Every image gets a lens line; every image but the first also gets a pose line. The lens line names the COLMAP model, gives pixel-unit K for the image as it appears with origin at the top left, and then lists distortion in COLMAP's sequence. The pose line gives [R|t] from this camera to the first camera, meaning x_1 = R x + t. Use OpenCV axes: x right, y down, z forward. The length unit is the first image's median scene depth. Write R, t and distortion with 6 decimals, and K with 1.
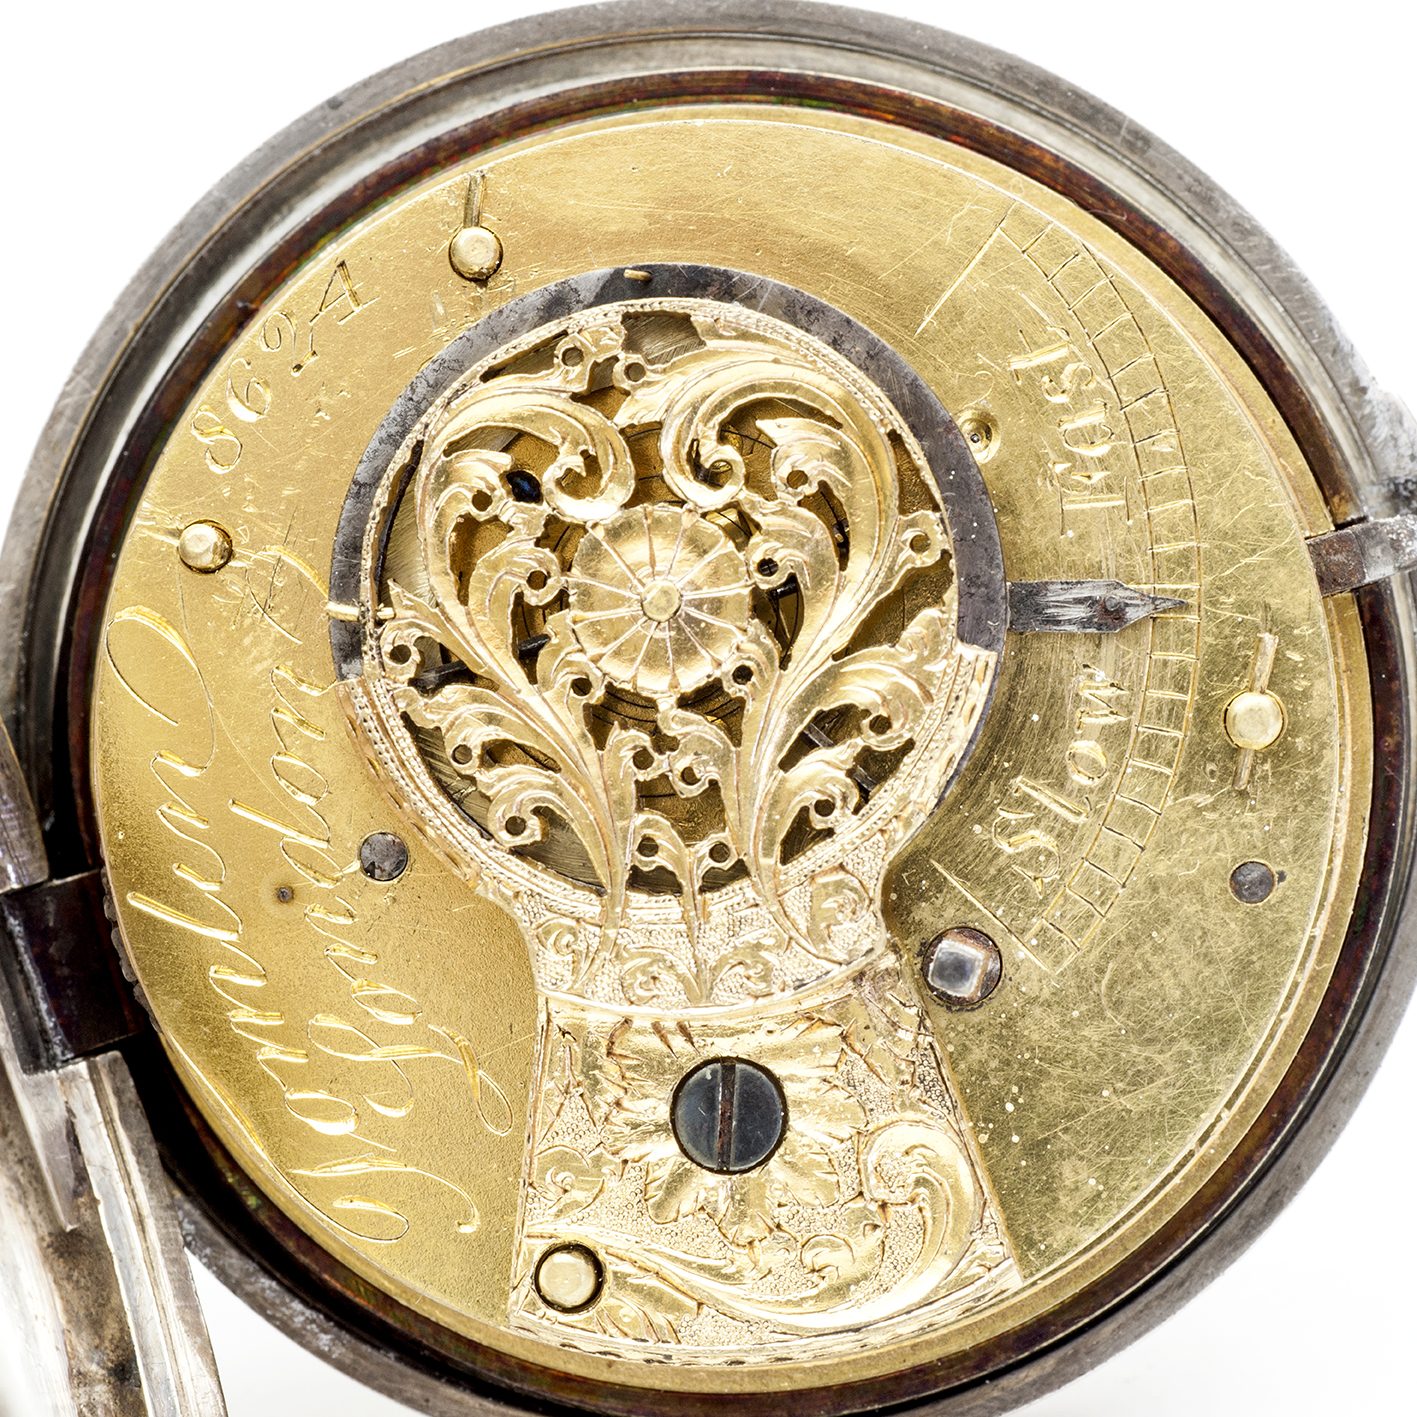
lens RADIAL K [[8727.3, 0, 711.1], [0, 8727.3, 713.7], [0, 0, 1]] dist [0.730867, 0.000000]
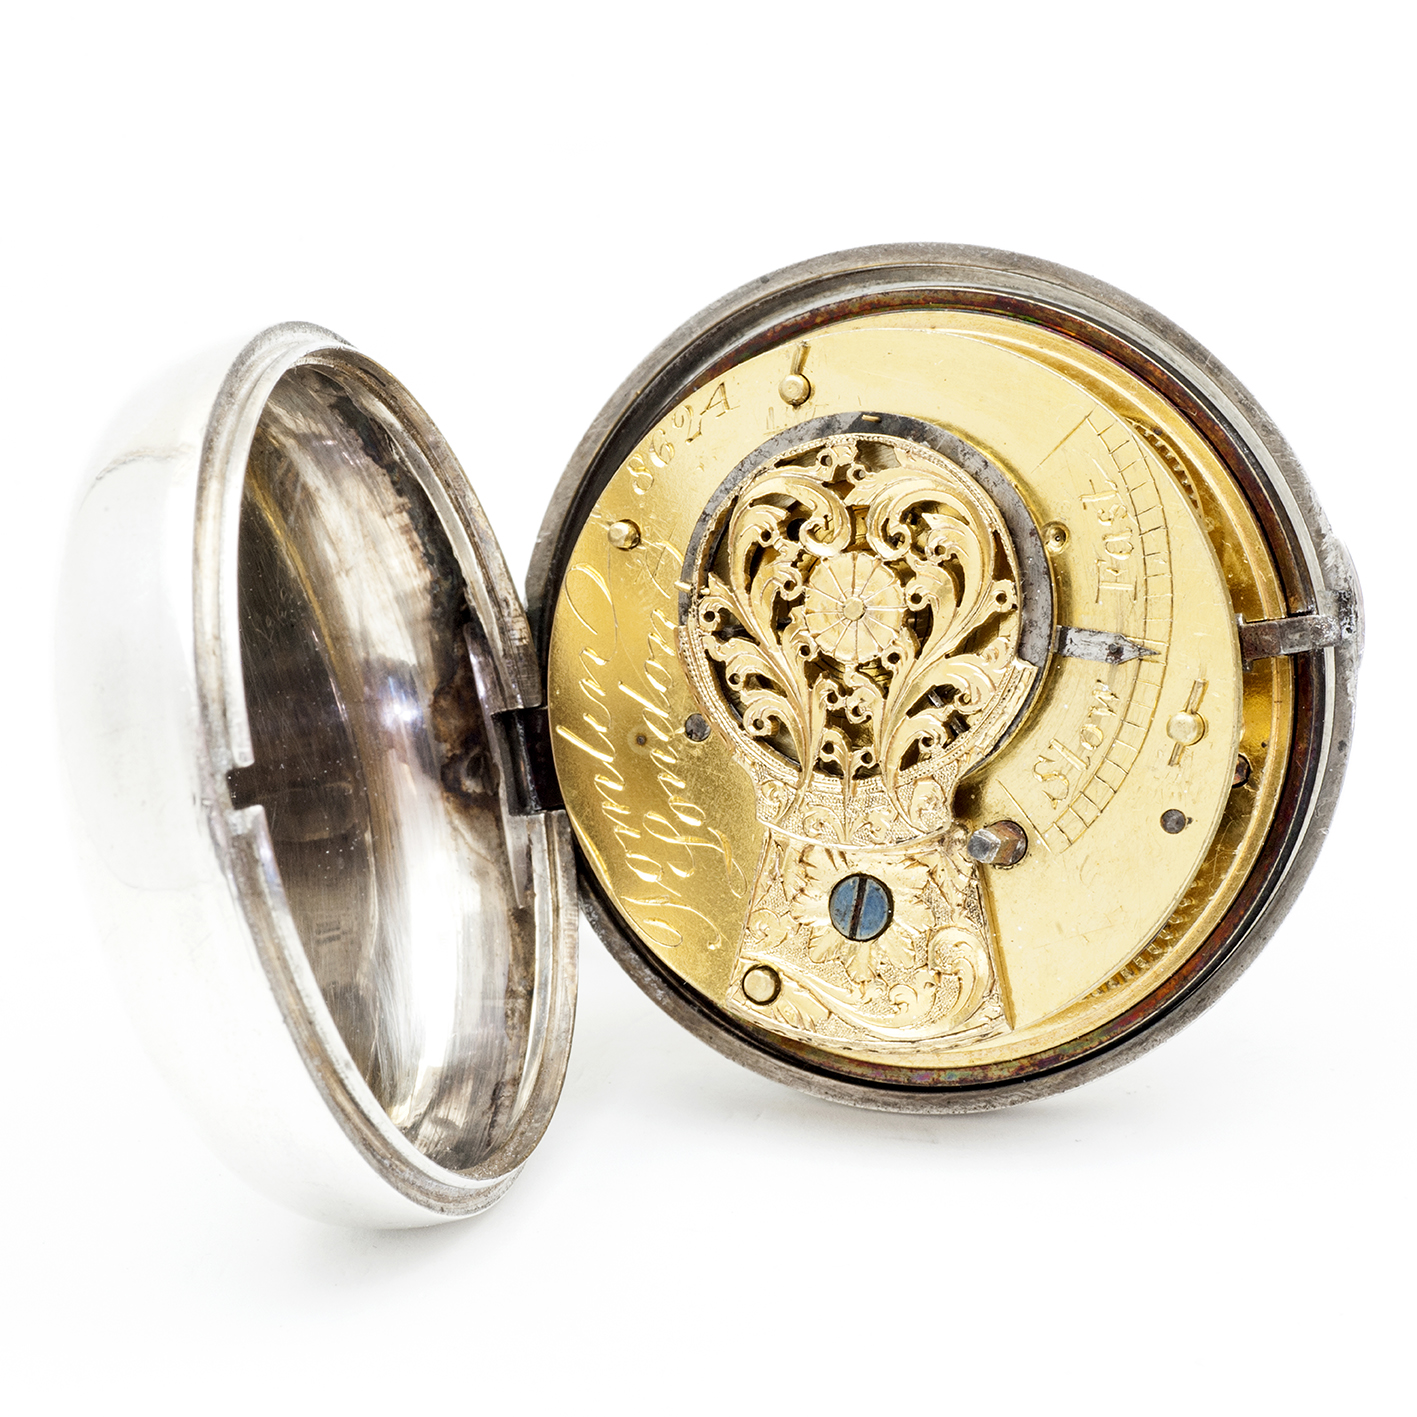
lens RADIAL K [[8727.3, 0, 707.5], [0, 8727.3, 705.5], [0, 0, 1]] dist [0.730867, 0.000000]
pose [[0.951313, 0.151421, -0.268469, 0.430272], [-0.130891, 0.987035, 0.092896, -0.149656], [0.279054, -0.053233, 0.958799, -0.658931]]
